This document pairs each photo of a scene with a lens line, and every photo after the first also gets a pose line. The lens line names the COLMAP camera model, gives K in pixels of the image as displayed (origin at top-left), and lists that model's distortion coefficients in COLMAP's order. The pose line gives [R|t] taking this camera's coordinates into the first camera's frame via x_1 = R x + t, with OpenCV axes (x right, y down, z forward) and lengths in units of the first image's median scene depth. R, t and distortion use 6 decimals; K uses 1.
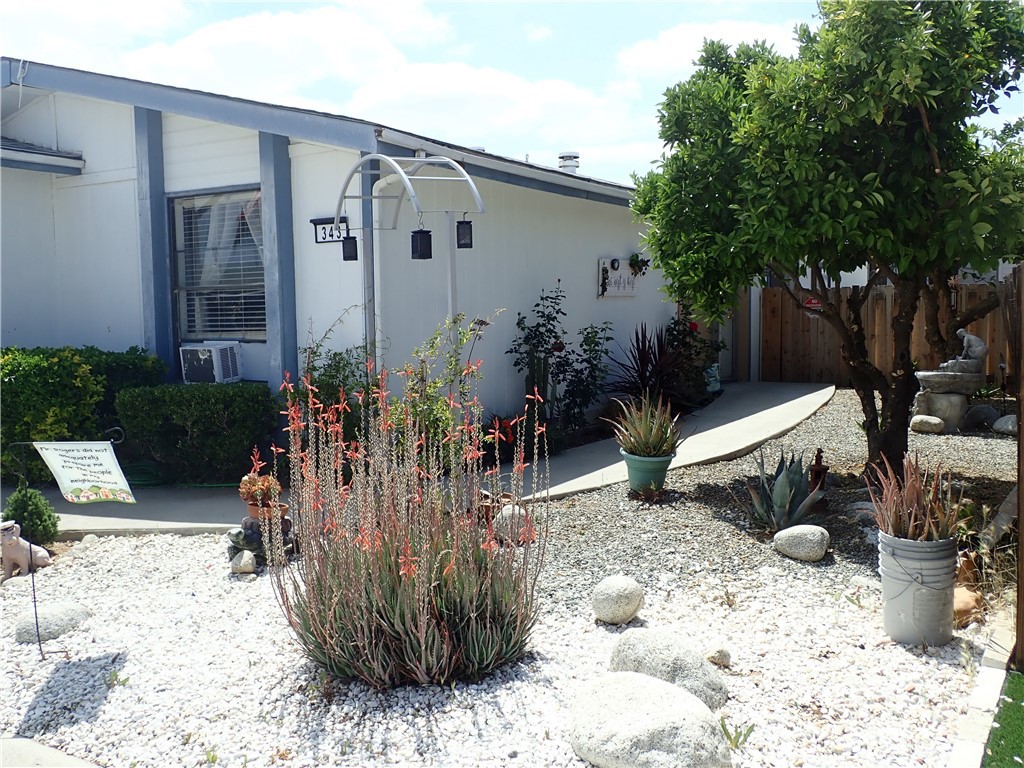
lens RADIAL K [[962.4, 0, 512.0], [0, 962.4, 384.0], [0, 0, 1]] dist [0.005042, 0.000115]
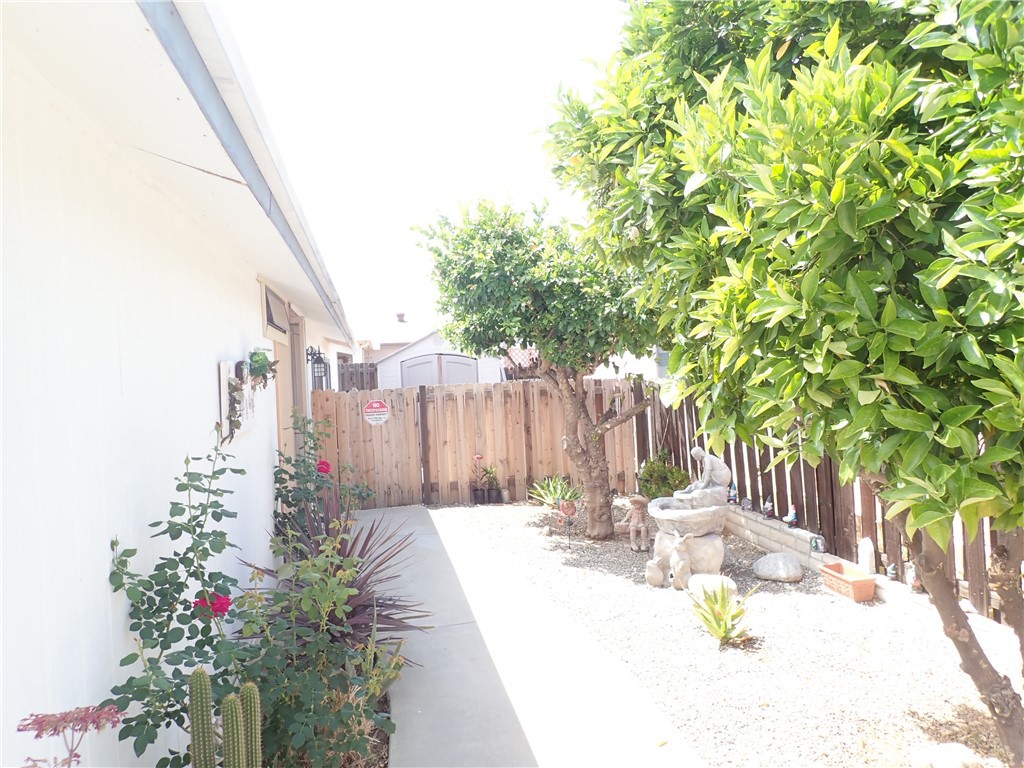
lens RADIAL K [[769.1, 0, 512.0], [0, 769.1, 384.0], [0, 0, 1]] dist [-0.000464, -0.000345]
pose [[0.751136, -0.029789, 0.659474, -0.063928], [0.084971, 0.995034, -0.051836, -0.109178], [-0.654655, 0.094972, 0.749938, 0.778765]]
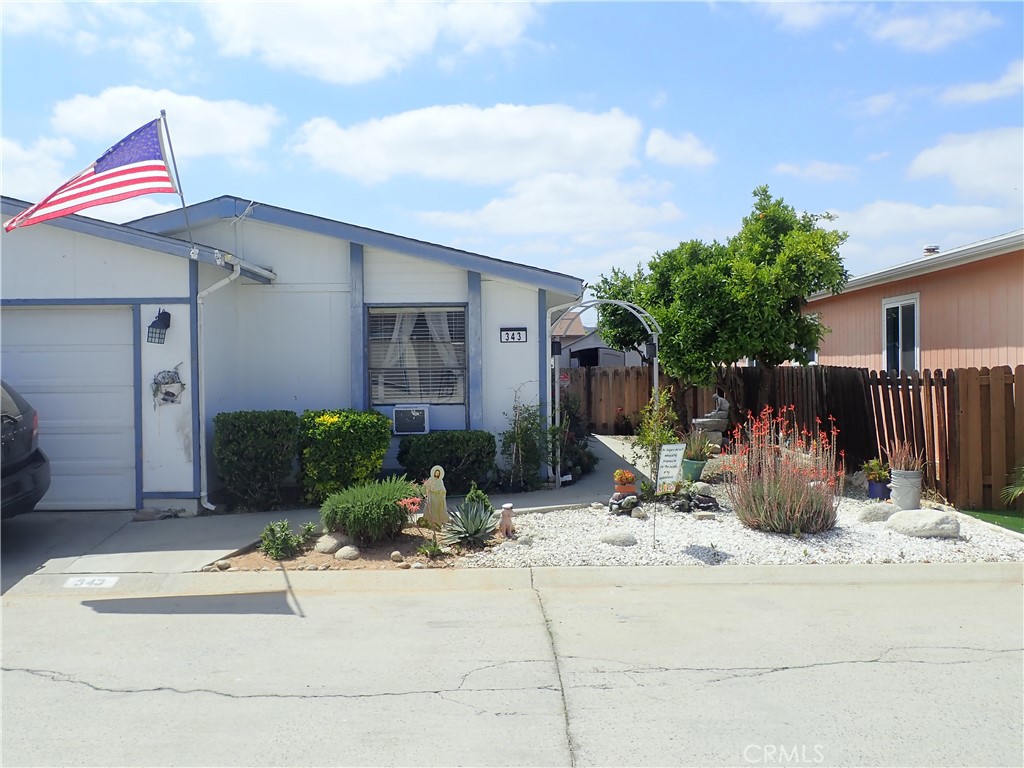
lens RADIAL K [[962.4, 0, 512.0], [0, 962.4, 384.0], [0, 0, 1]] dist [0.005042, 0.000115]
pose [[0.855187, -0.001329, 0.518318, -0.902339], [0.039613, 0.997240, -0.062801, 0.022319], [-0.516803, 0.074239, 0.852879, -0.334854]]
